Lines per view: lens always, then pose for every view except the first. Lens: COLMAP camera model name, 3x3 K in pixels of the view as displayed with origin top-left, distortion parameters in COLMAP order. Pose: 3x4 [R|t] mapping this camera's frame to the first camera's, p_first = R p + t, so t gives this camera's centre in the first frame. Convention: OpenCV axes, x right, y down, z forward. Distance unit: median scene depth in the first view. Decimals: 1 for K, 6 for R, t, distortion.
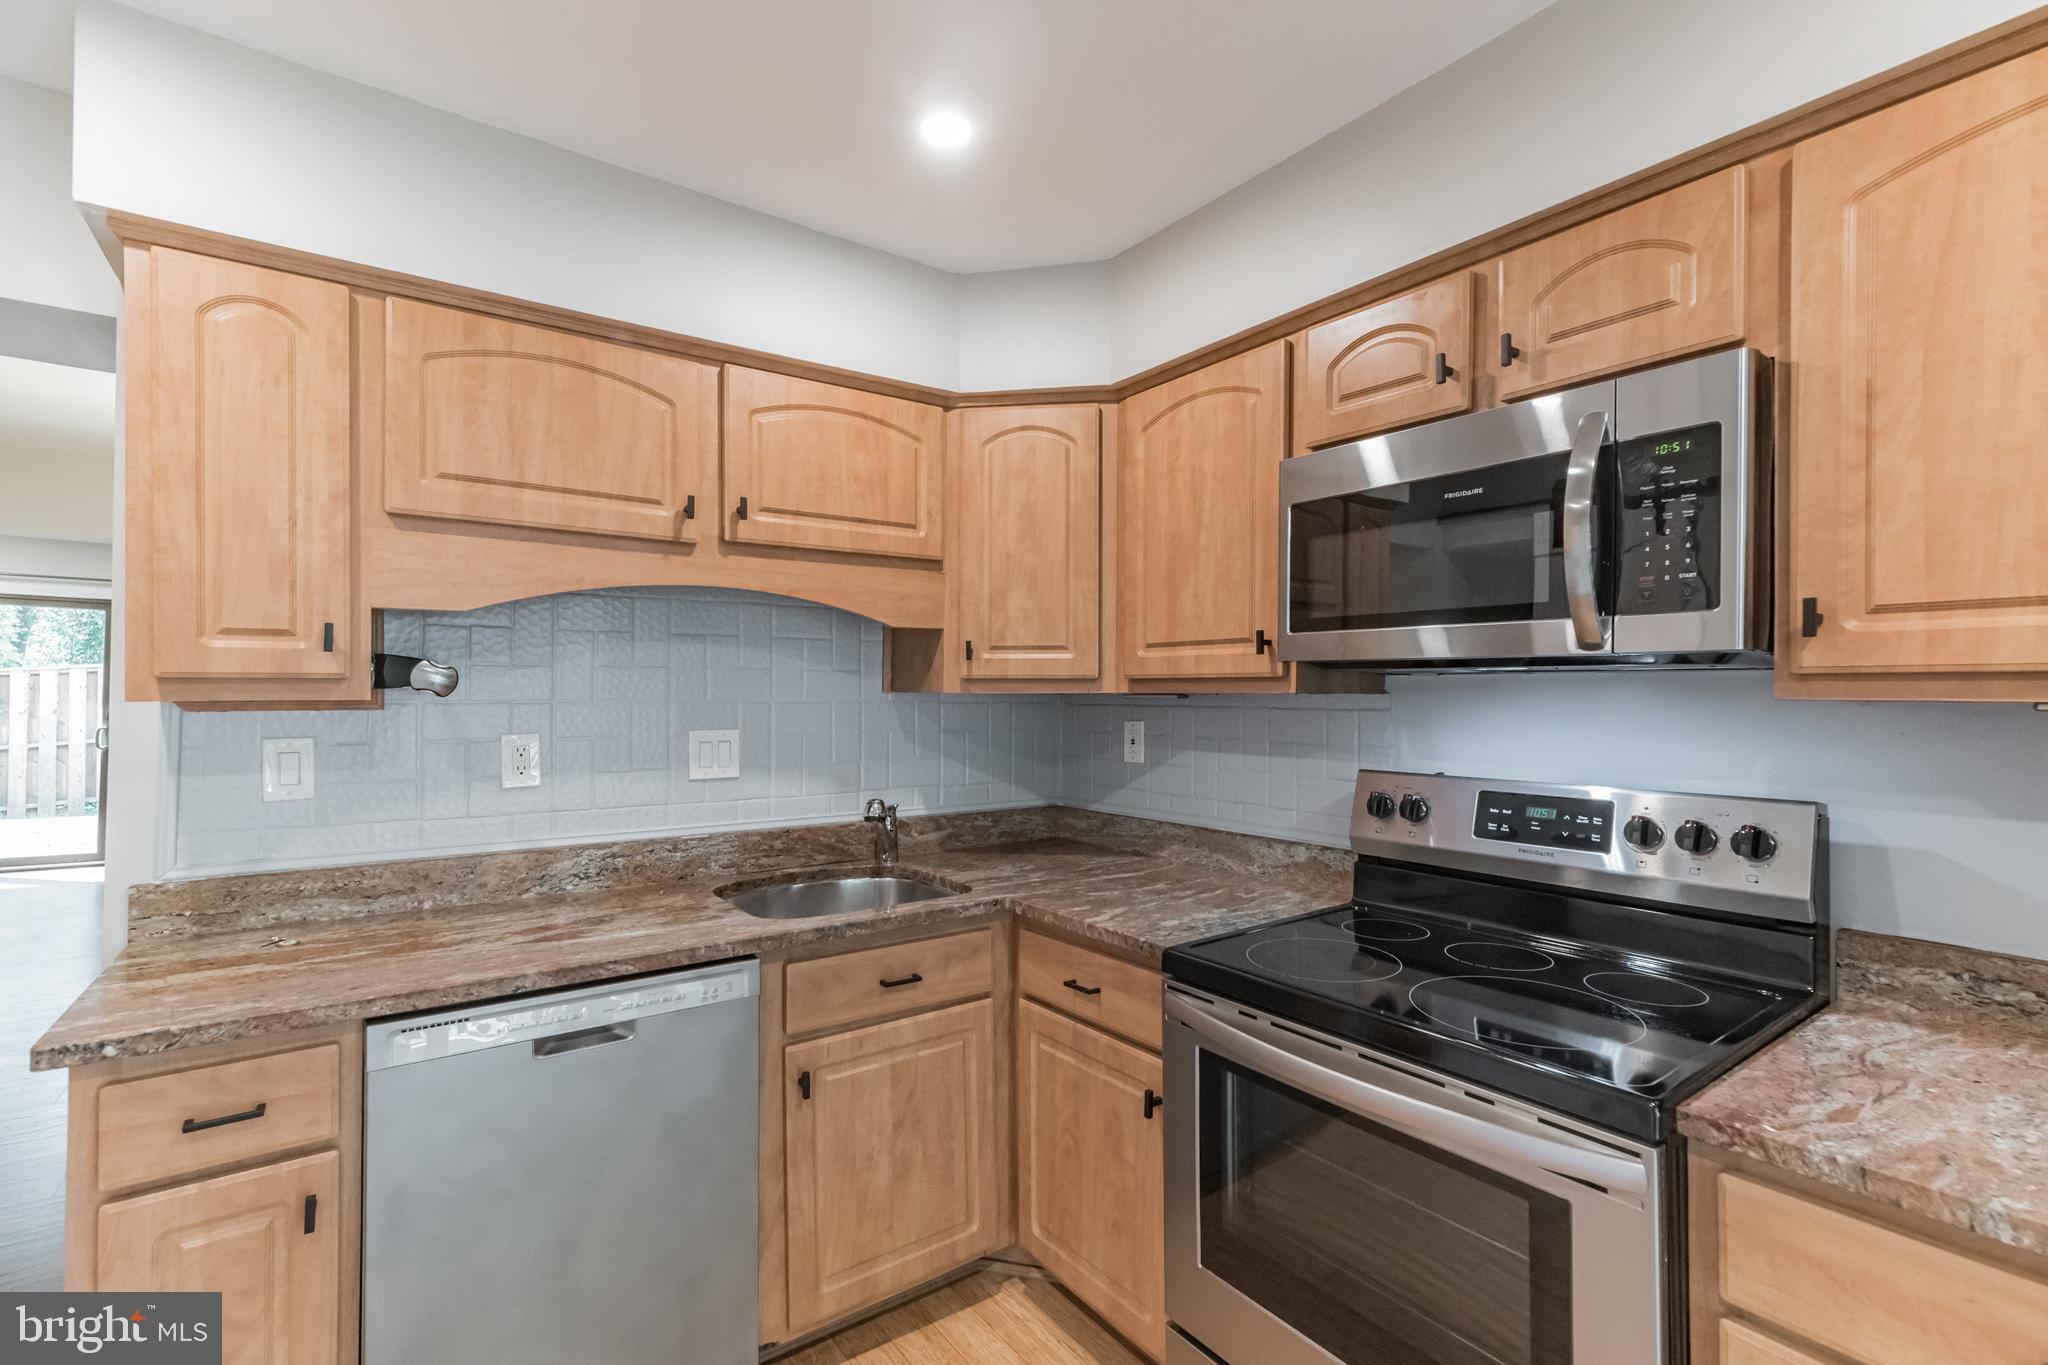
lens RADIAL K [[933.1, 0, 1015.0], [0, 933.1, 685.5], [0, 0, 1]] dist [0.013580, 0.000640]
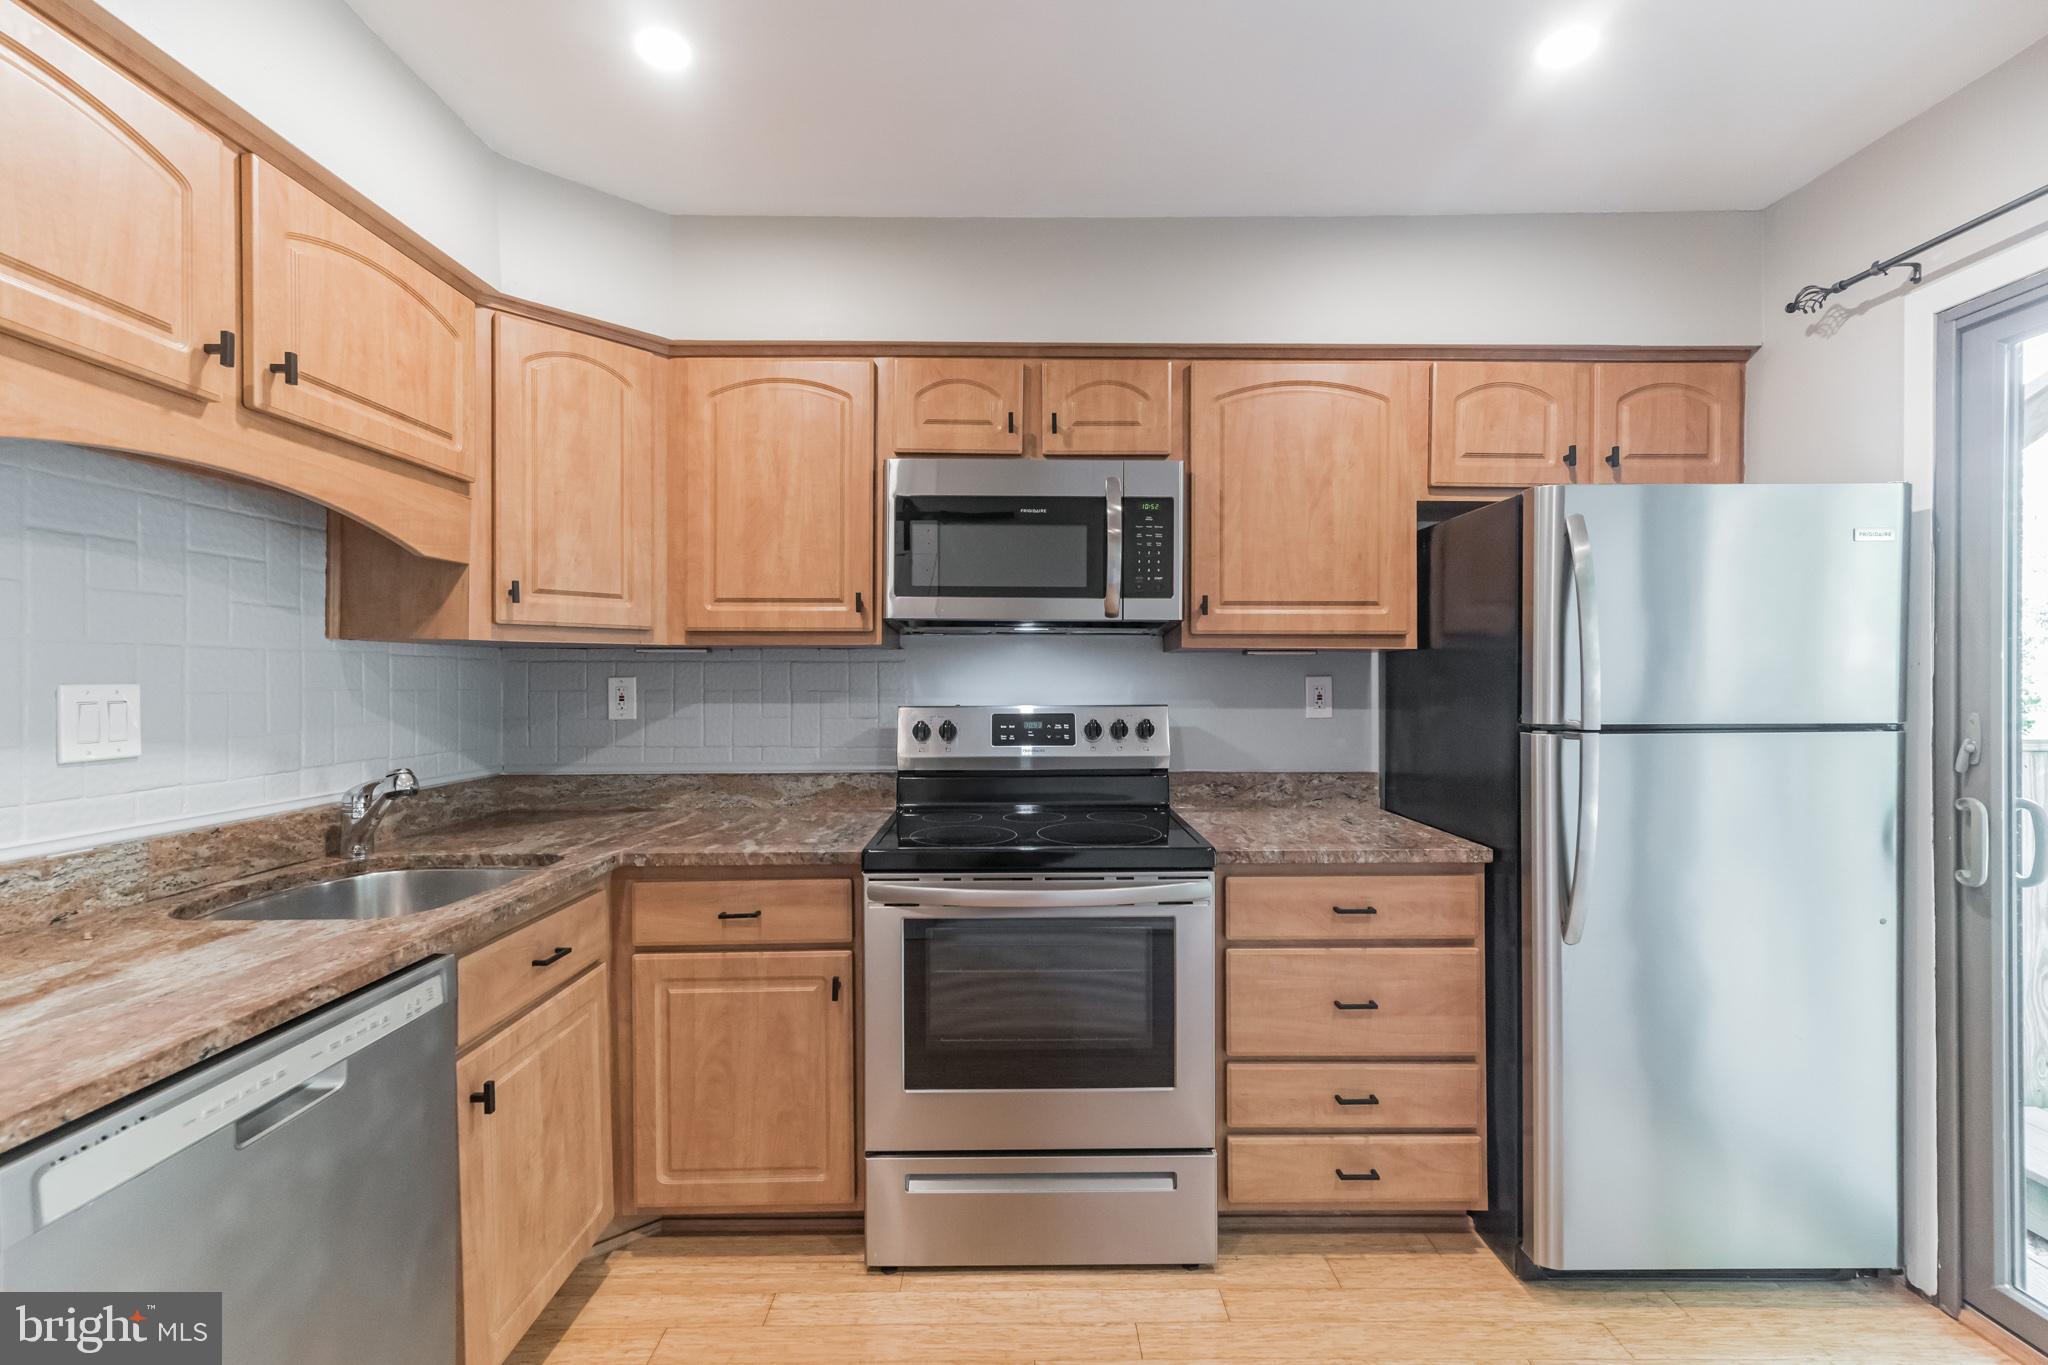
lens RADIAL K [[933.1, 0, 1019.0], [0, 933.1, 681.6], [0, 0, 1]] dist [0.013580, 0.000640]
pose [[0.562887, -0.001893, 0.826532, -0.600498], [-0.003569, 0.999982, 0.004721, 0.048355], [-0.826526, -0.005607, 0.562870, 0.132379]]
